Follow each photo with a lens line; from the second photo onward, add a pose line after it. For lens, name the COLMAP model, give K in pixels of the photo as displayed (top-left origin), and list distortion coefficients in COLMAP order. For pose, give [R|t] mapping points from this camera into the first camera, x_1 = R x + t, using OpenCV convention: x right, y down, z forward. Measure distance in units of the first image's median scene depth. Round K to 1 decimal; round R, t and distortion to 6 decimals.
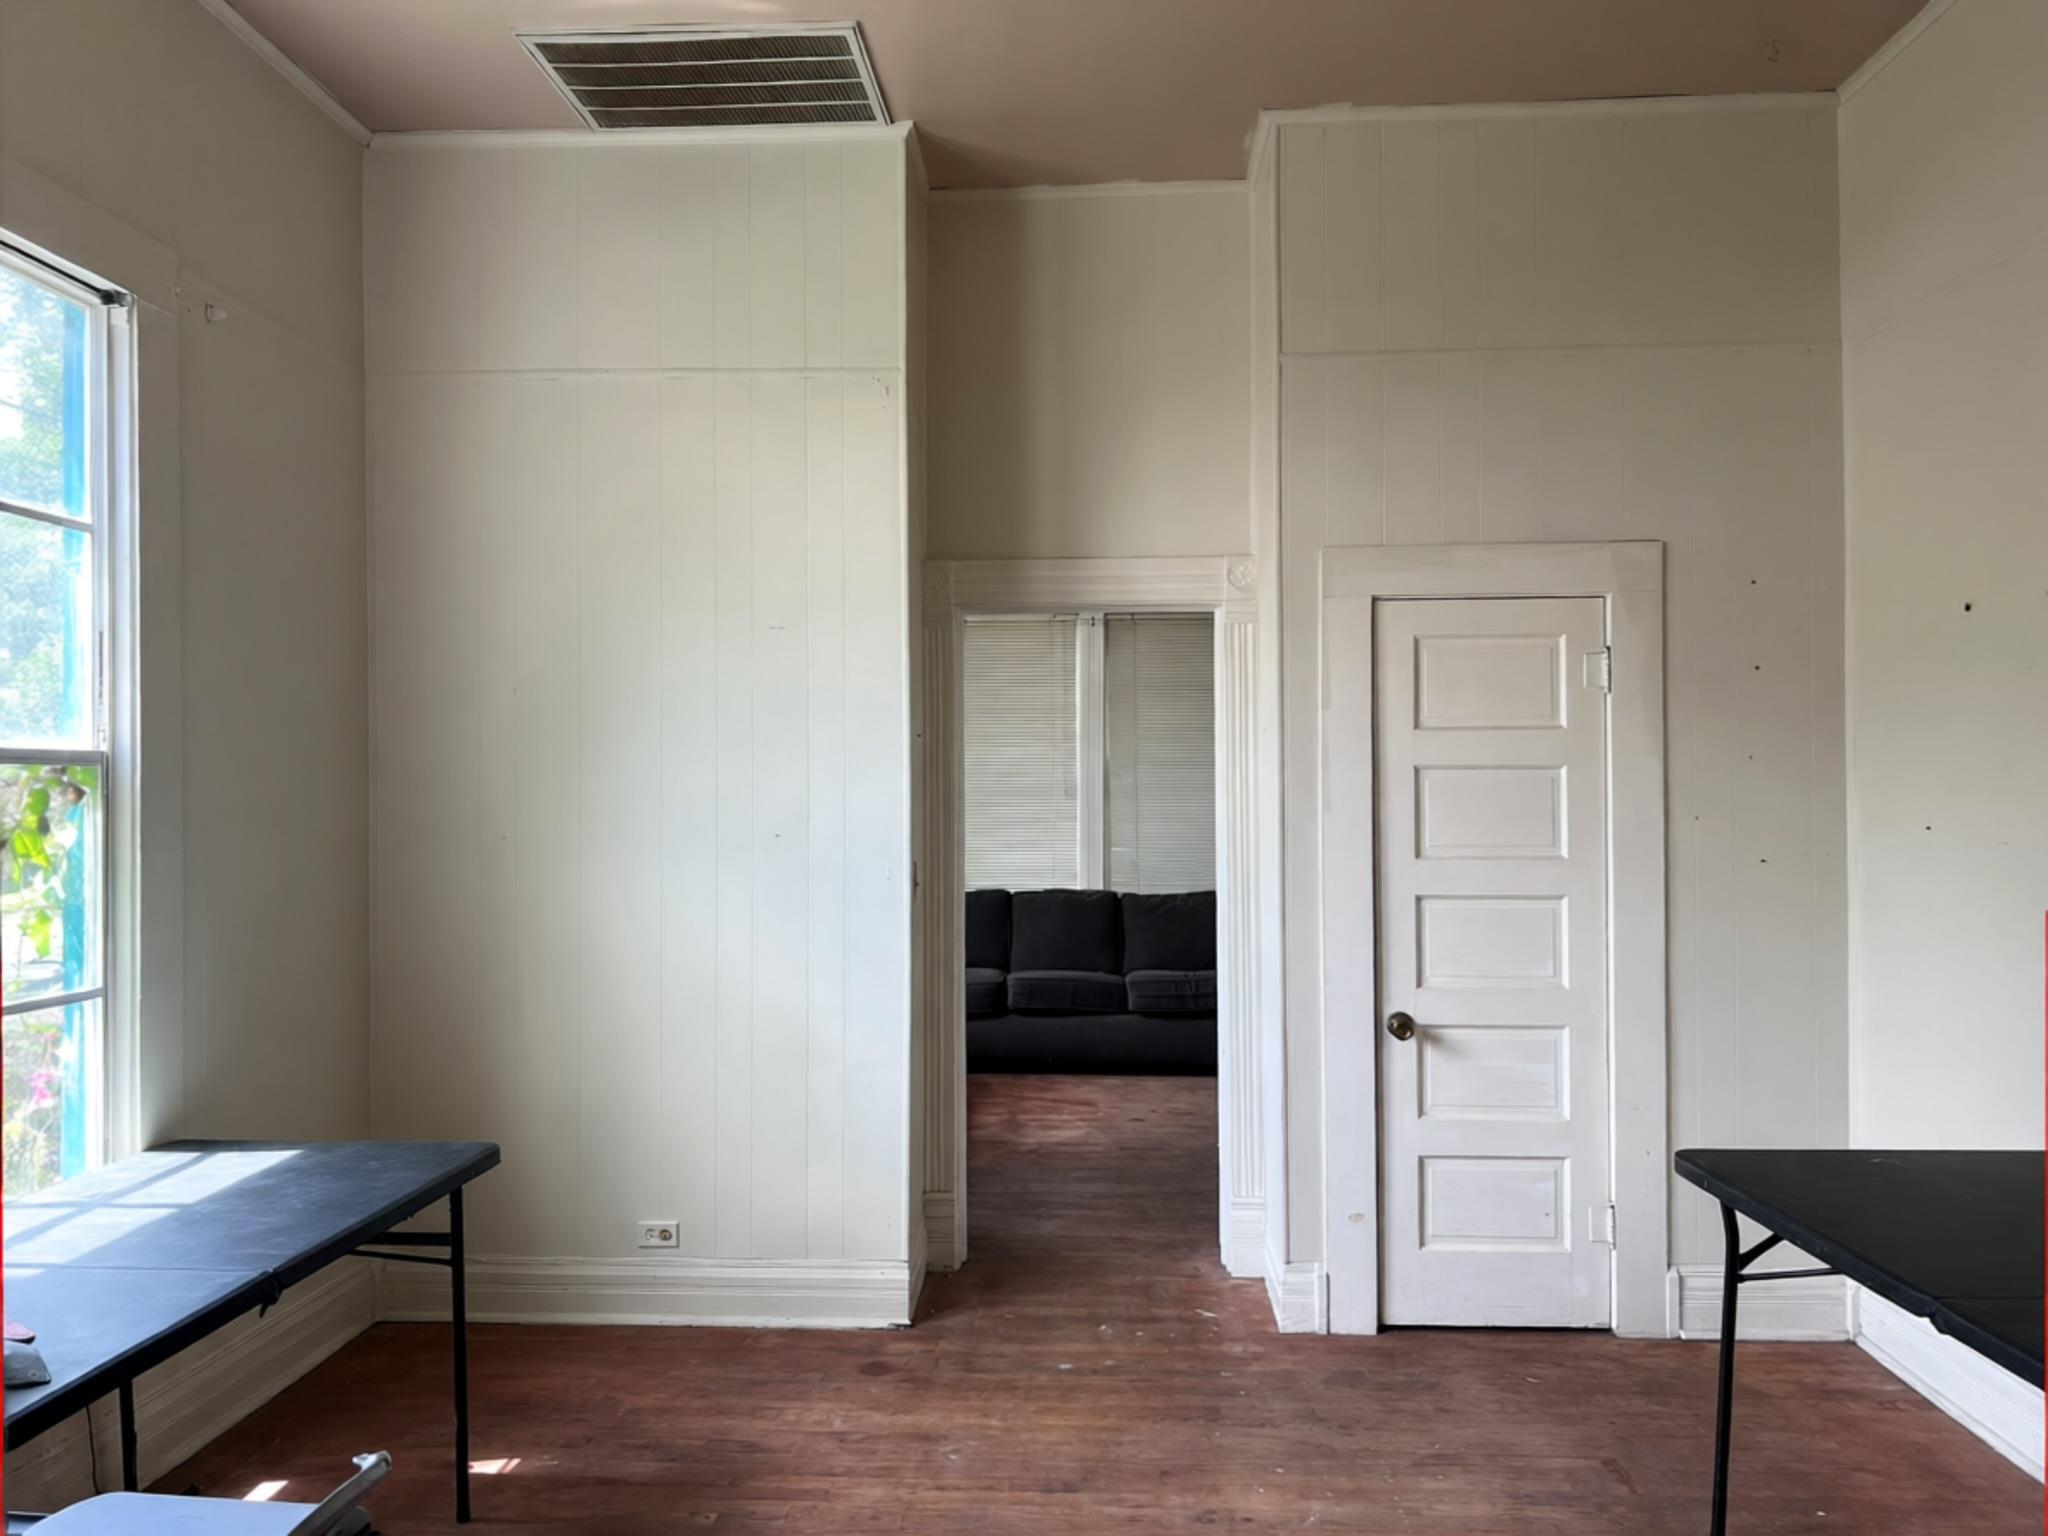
lens RADIAL K [[1550.4, 0, 1021.4], [0, 1550.4, 762.3], [0, 0, 1]] dist [-0.001464, -0.001632]
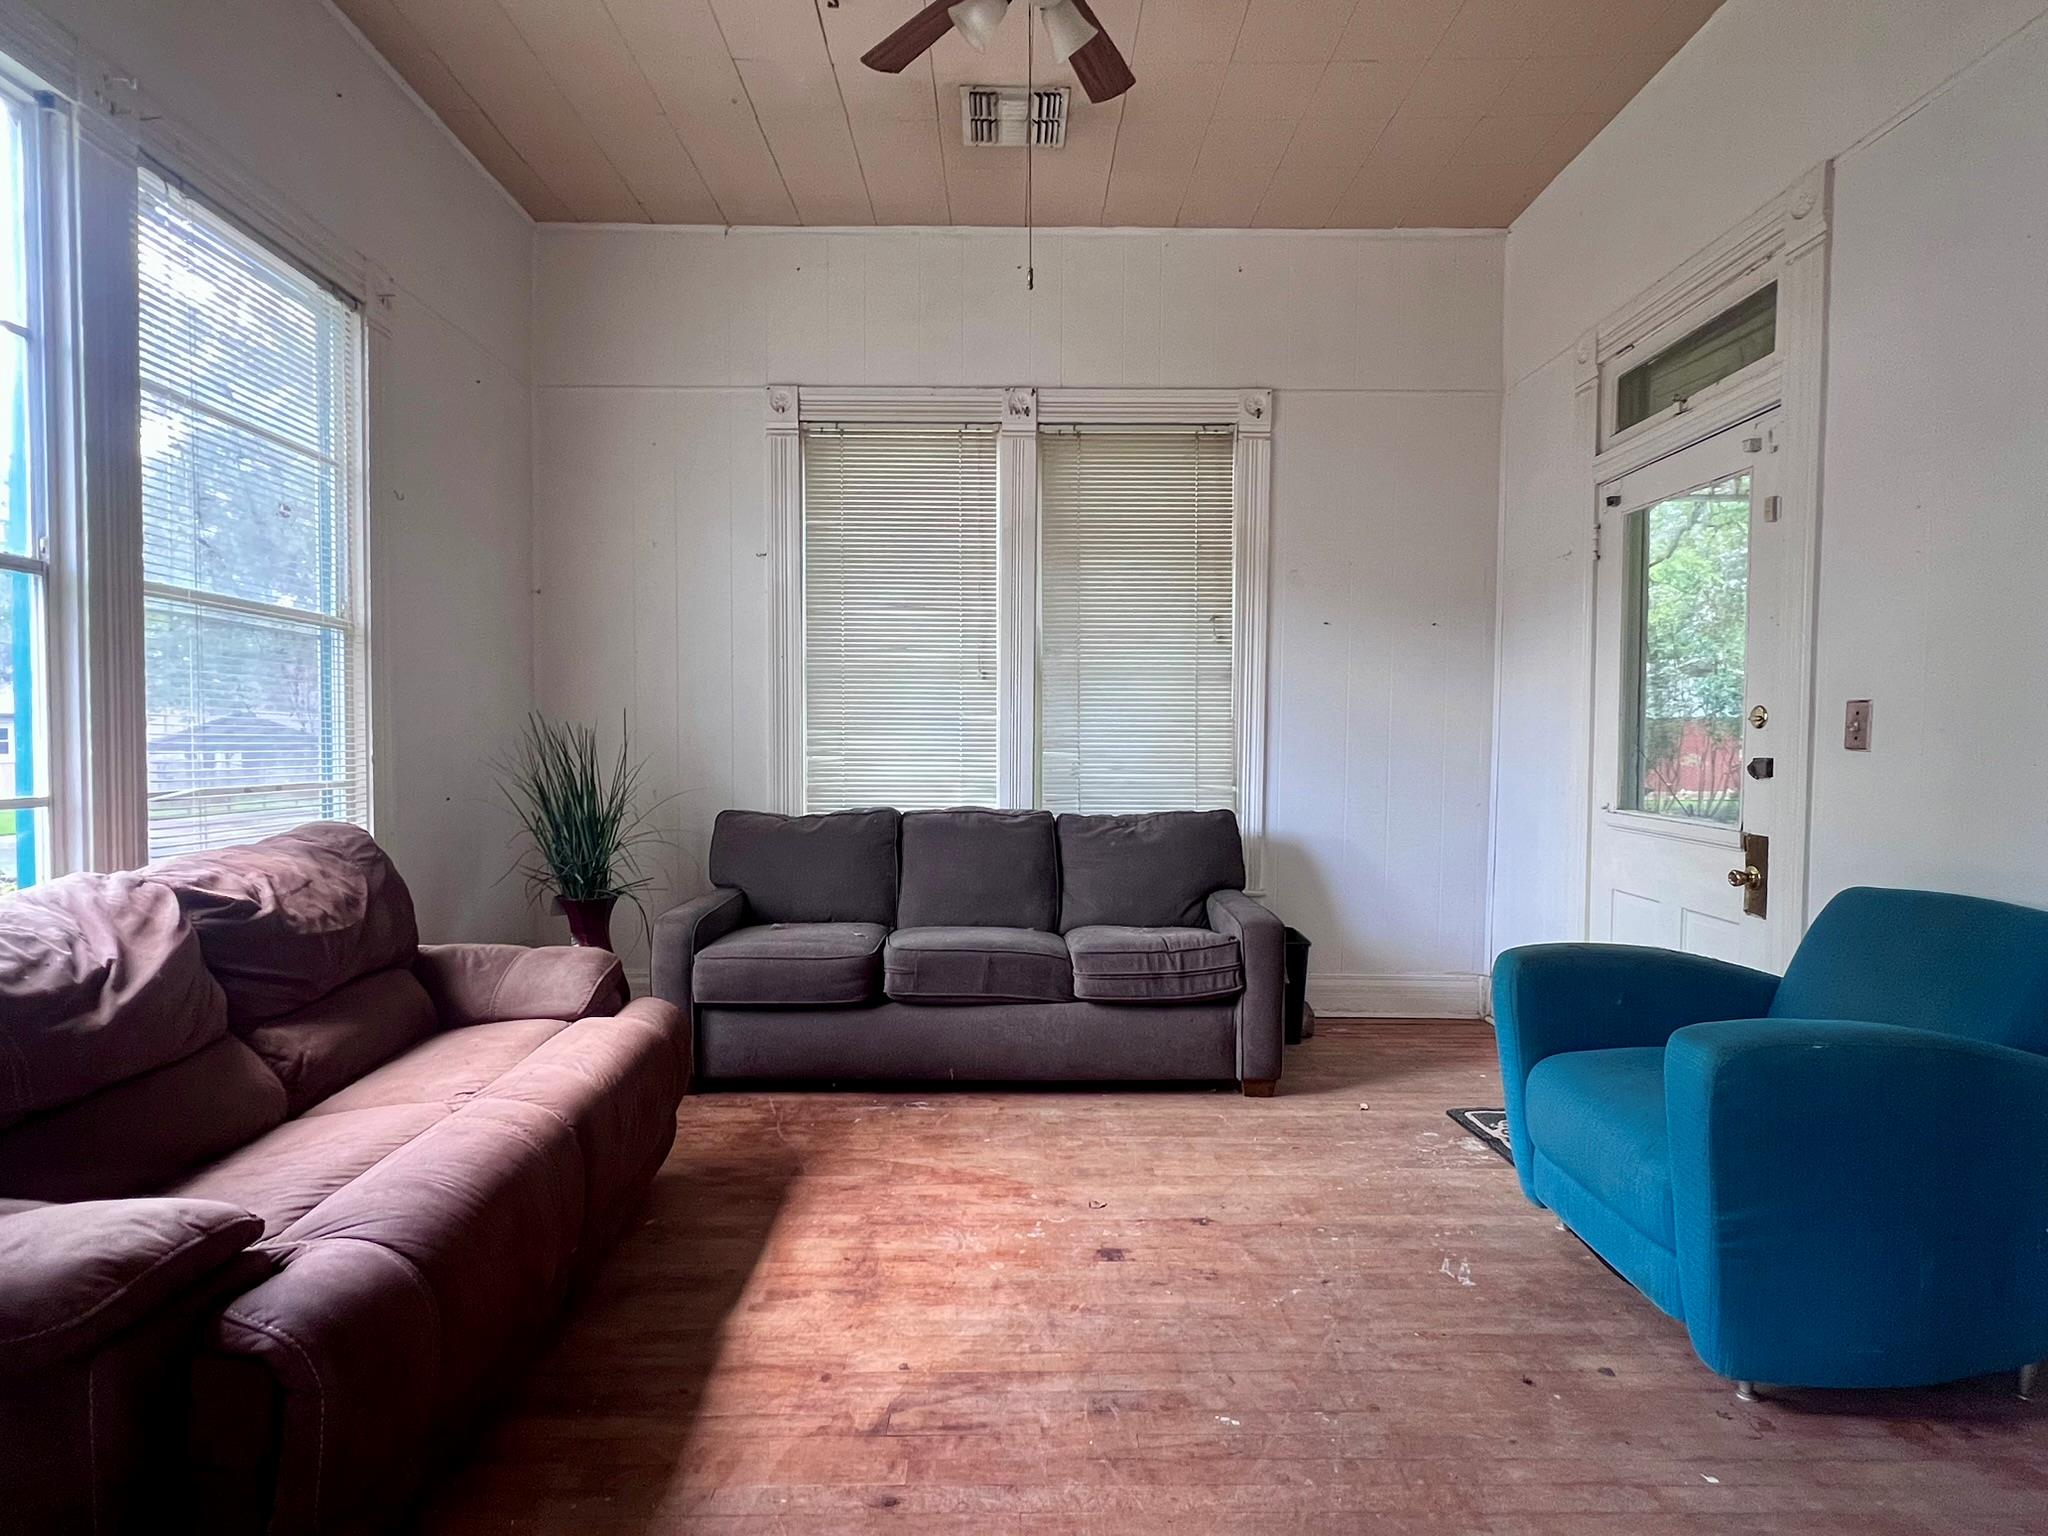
lens RADIAL K [[1071.5, 0, 1033.1], [0, 1071.5, 760.8], [0, 0, 1]] dist [0.003500, 0.000140]
pose [[0.997449, 0.006102, 0.071124, 0.018050], [-0.008624, 0.999343, 0.035204, 0.043134], [-0.070862, -0.035728, 0.996846, 0.515856]]
